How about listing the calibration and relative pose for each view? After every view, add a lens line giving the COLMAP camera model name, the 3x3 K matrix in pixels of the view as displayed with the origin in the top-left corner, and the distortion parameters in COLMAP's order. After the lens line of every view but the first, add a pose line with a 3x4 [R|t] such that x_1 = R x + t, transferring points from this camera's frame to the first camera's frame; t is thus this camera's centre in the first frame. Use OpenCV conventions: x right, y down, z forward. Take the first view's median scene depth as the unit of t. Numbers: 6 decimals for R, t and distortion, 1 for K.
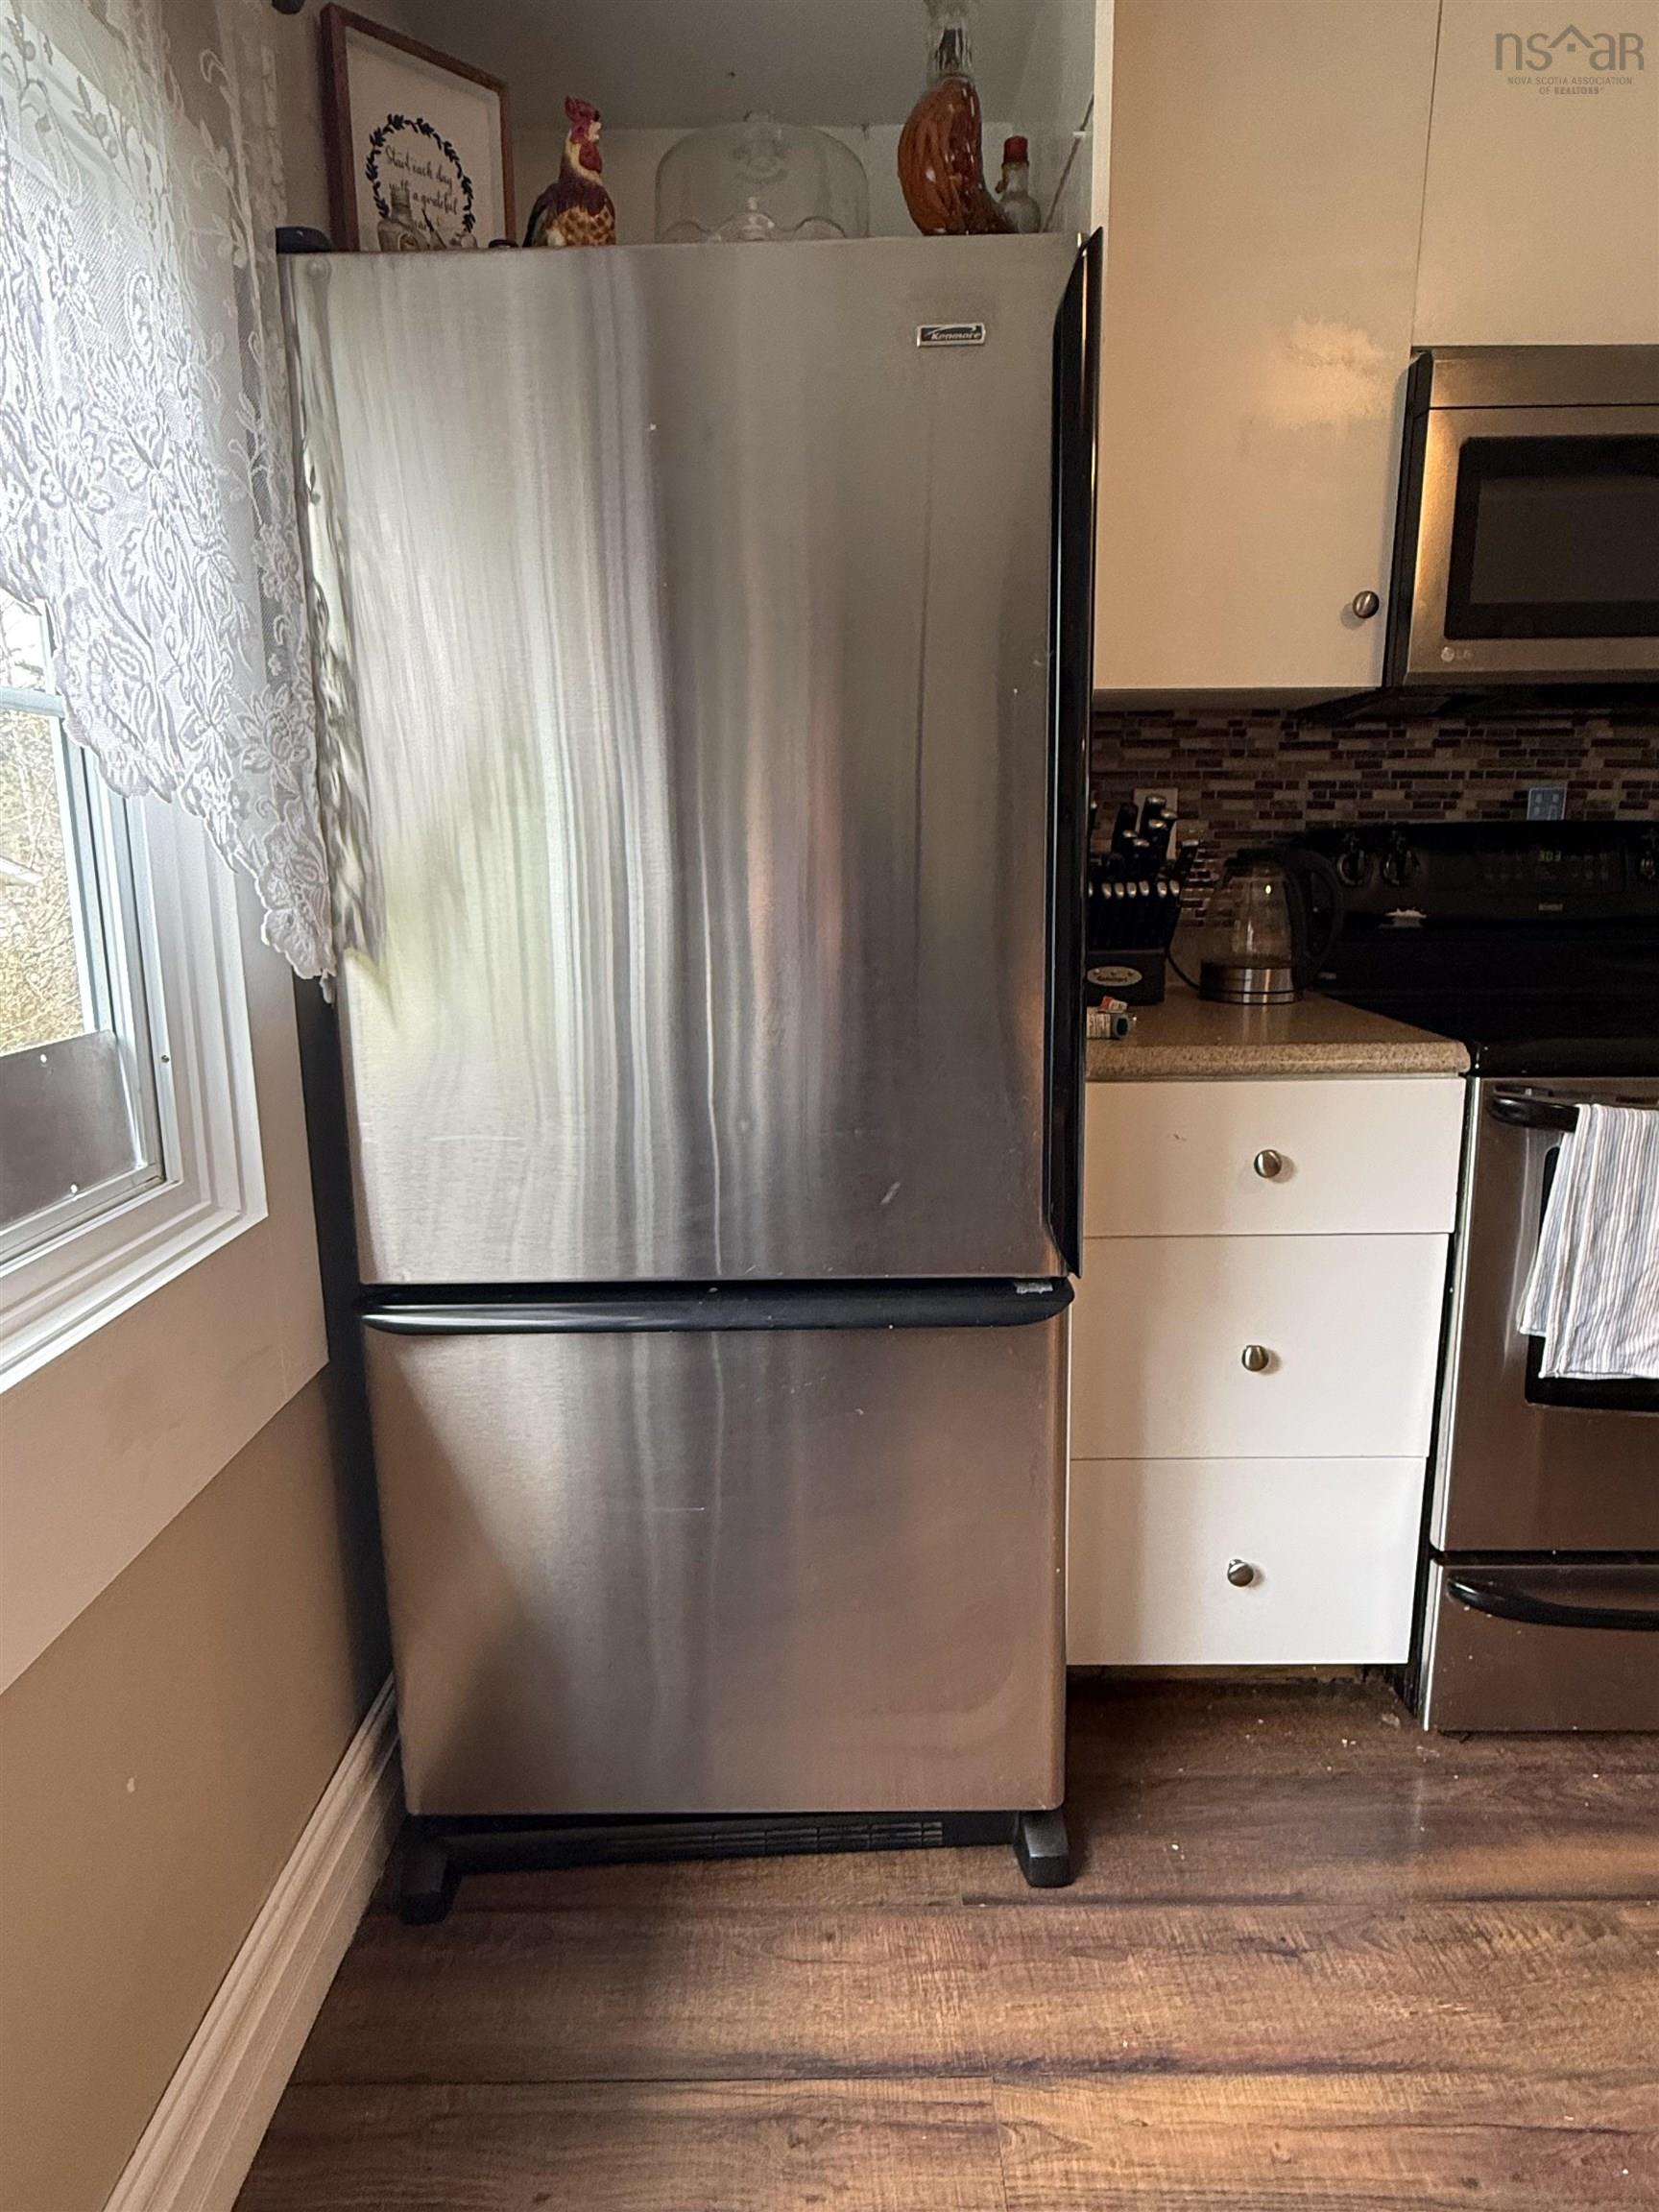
lens RADIAL K [[1263.0, 0, 829.5], [0, 1263.0, 1106.0], [0, 0, 1]] dist [-0.003991, 0.002101]
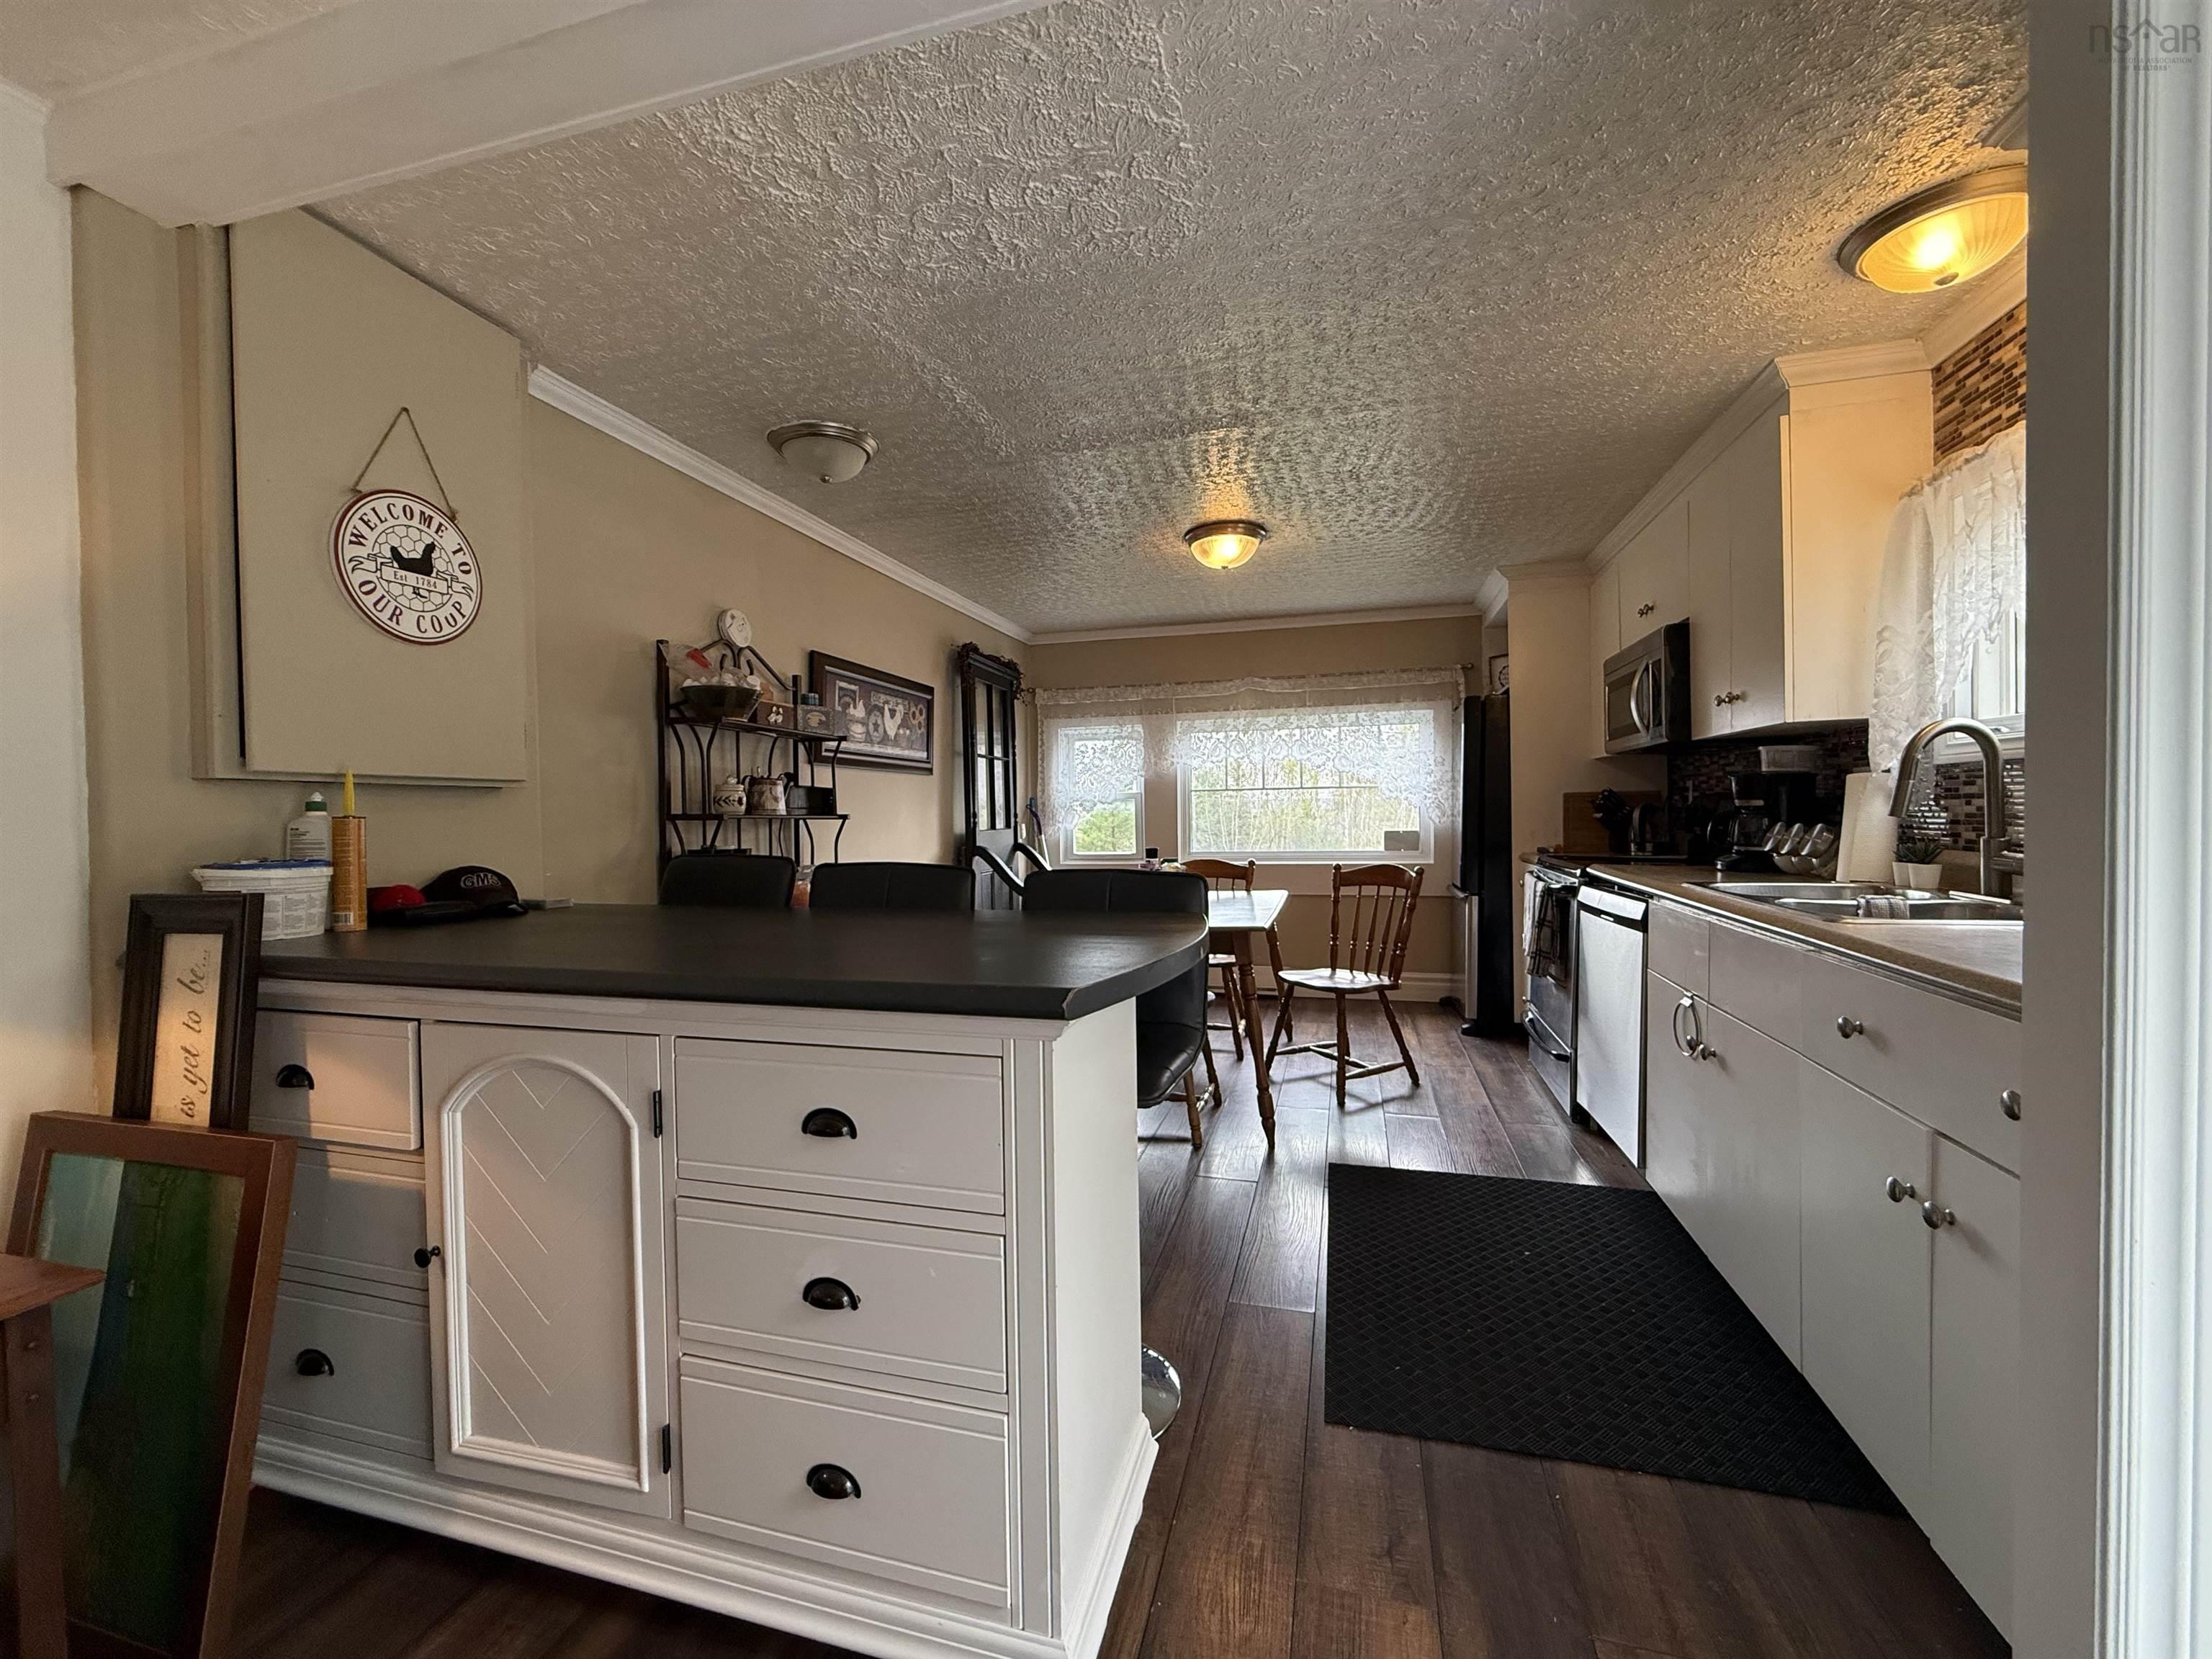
lens RADIAL K [[879.4, 0, 1097.7], [0, 879.4, 836.0], [0, 0, 1]] dist [-0.000074, -0.000042]
pose [[-0.266215, 0.040513, -0.963062, 2.408054], [-0.177863, 0.979895, 0.090387, -0.080981], [0.947362, 0.195356, -0.253657, 0.302955]]
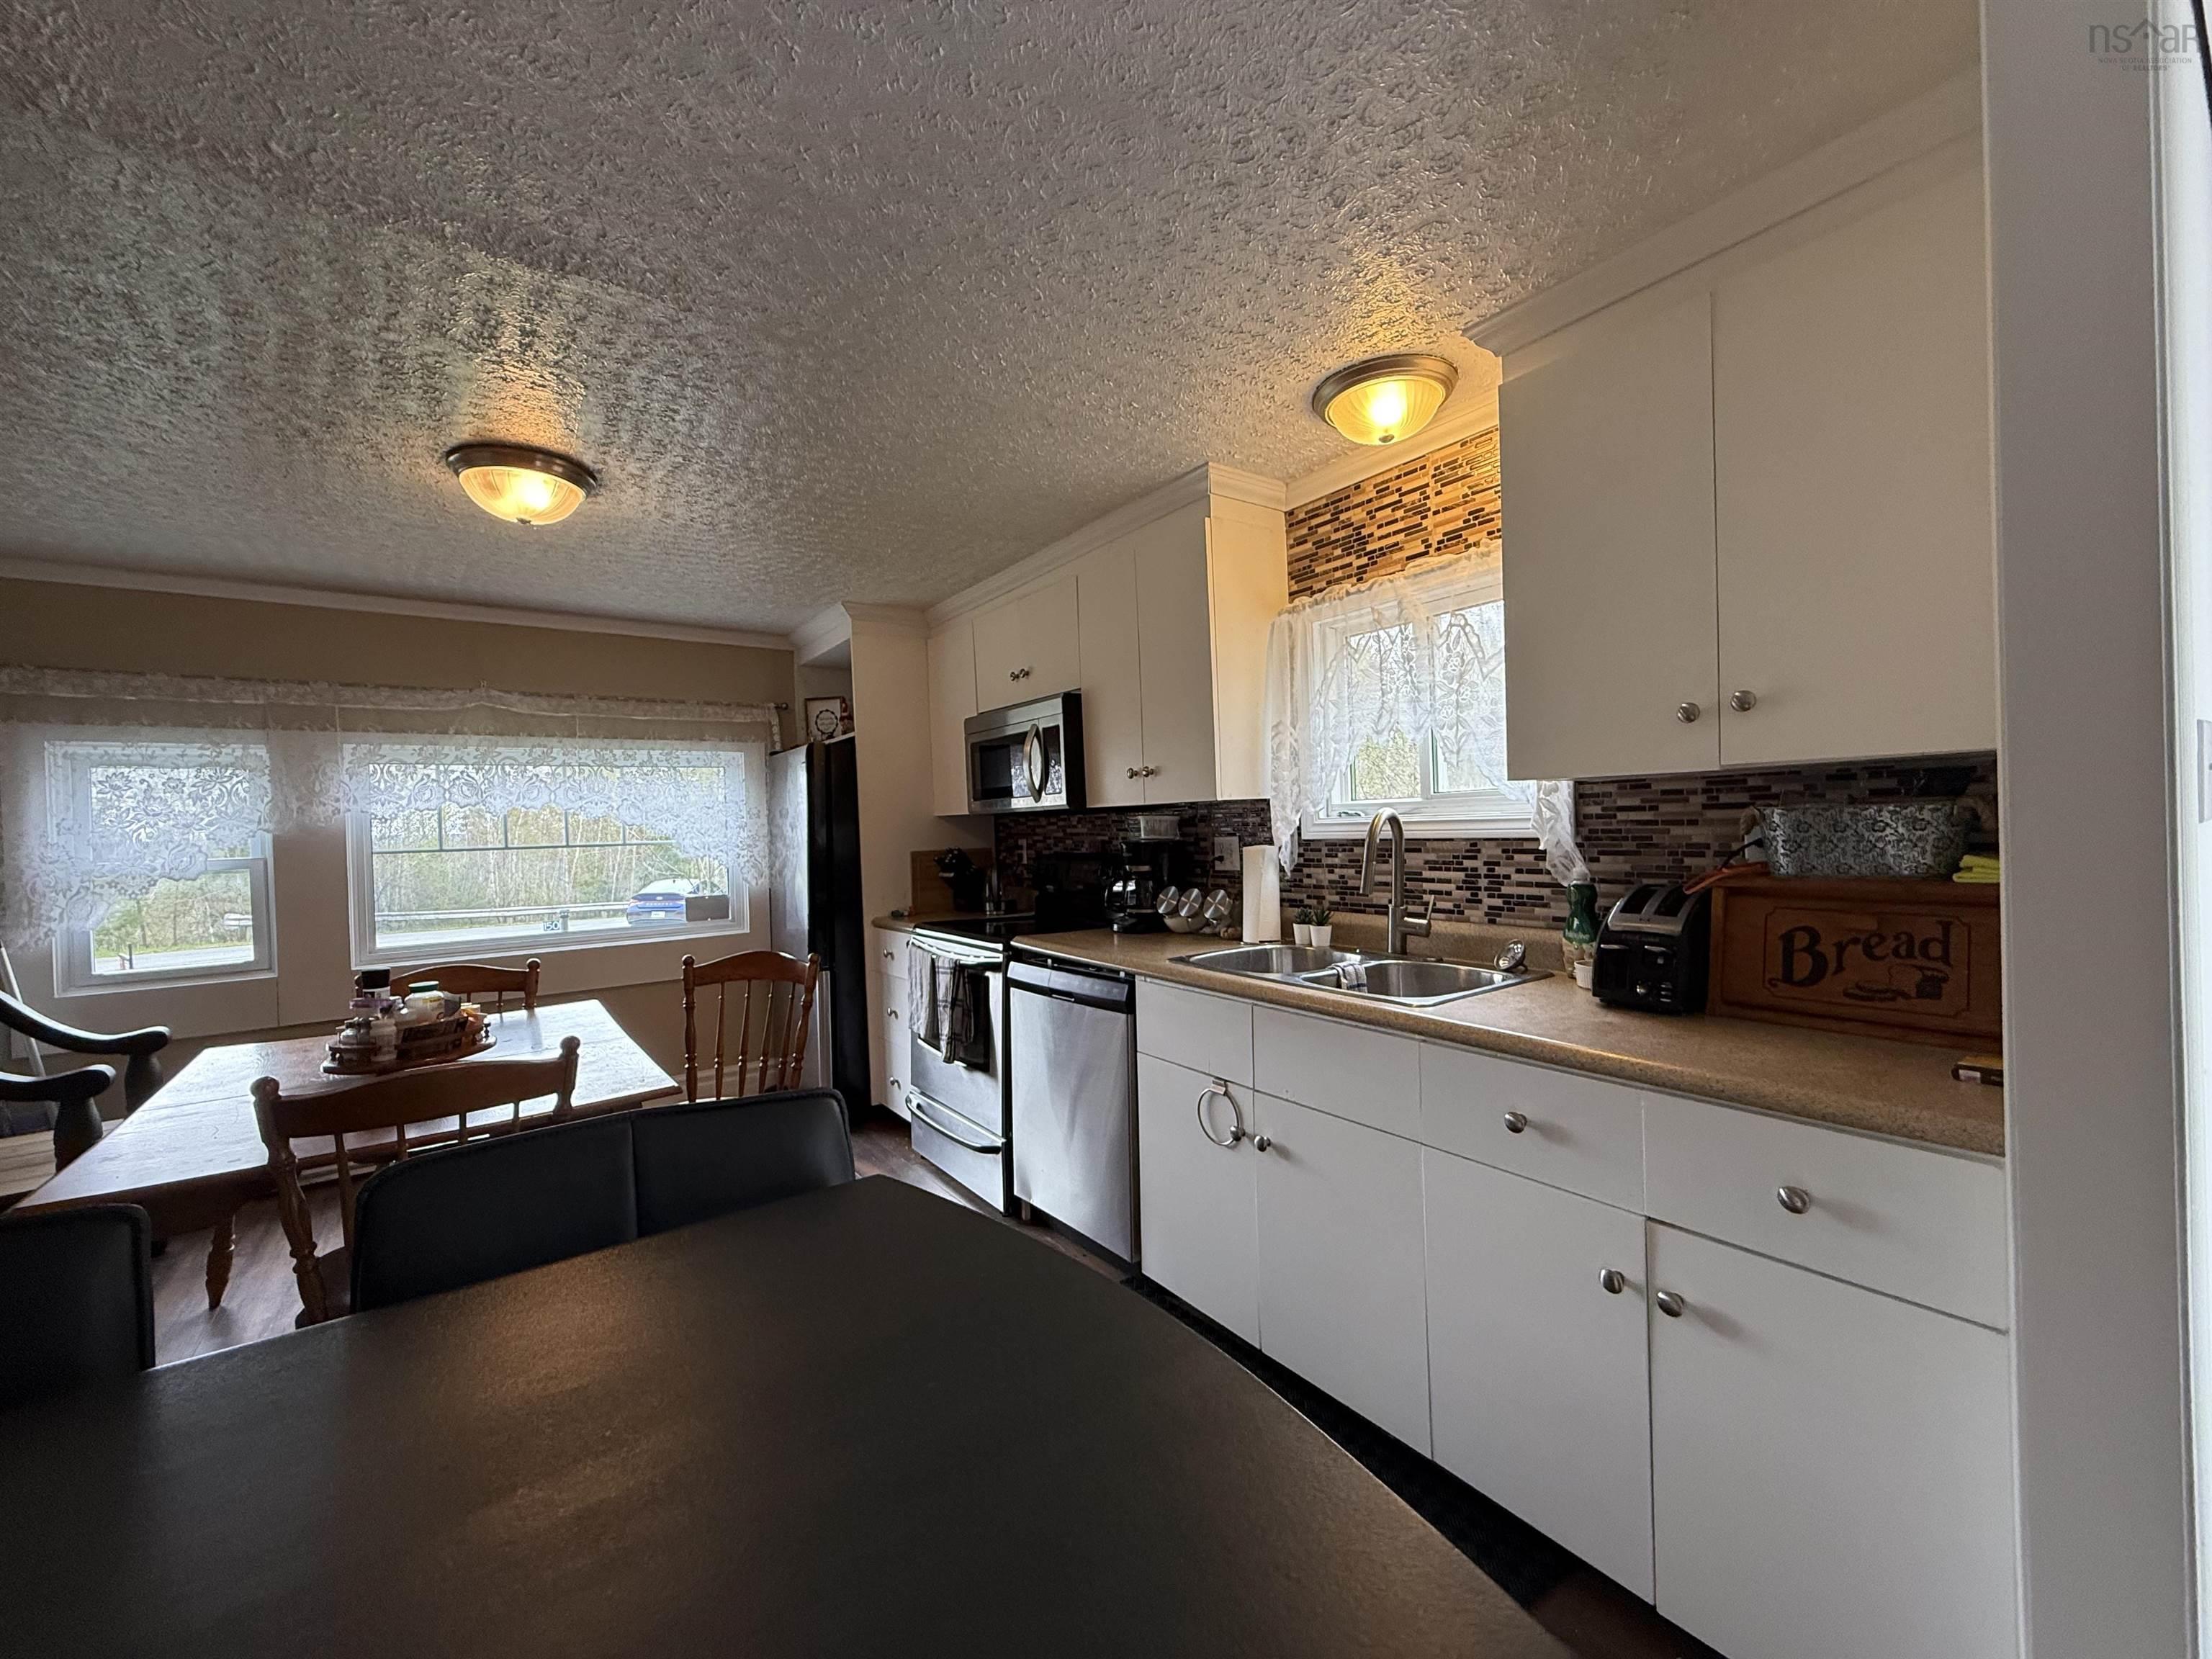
lens RADIAL K [[884.6, 0, 1098.8], [0, 884.6, 835.6], [0, 0, 1]] dist [0.001539, 0.000269]
pose [[0.583885, 0.001005, -0.811836, 1.972737], [-0.140057, 0.985130, -0.099512, -0.085511], [0.799664, 0.171807, 0.575343, -0.007605]]
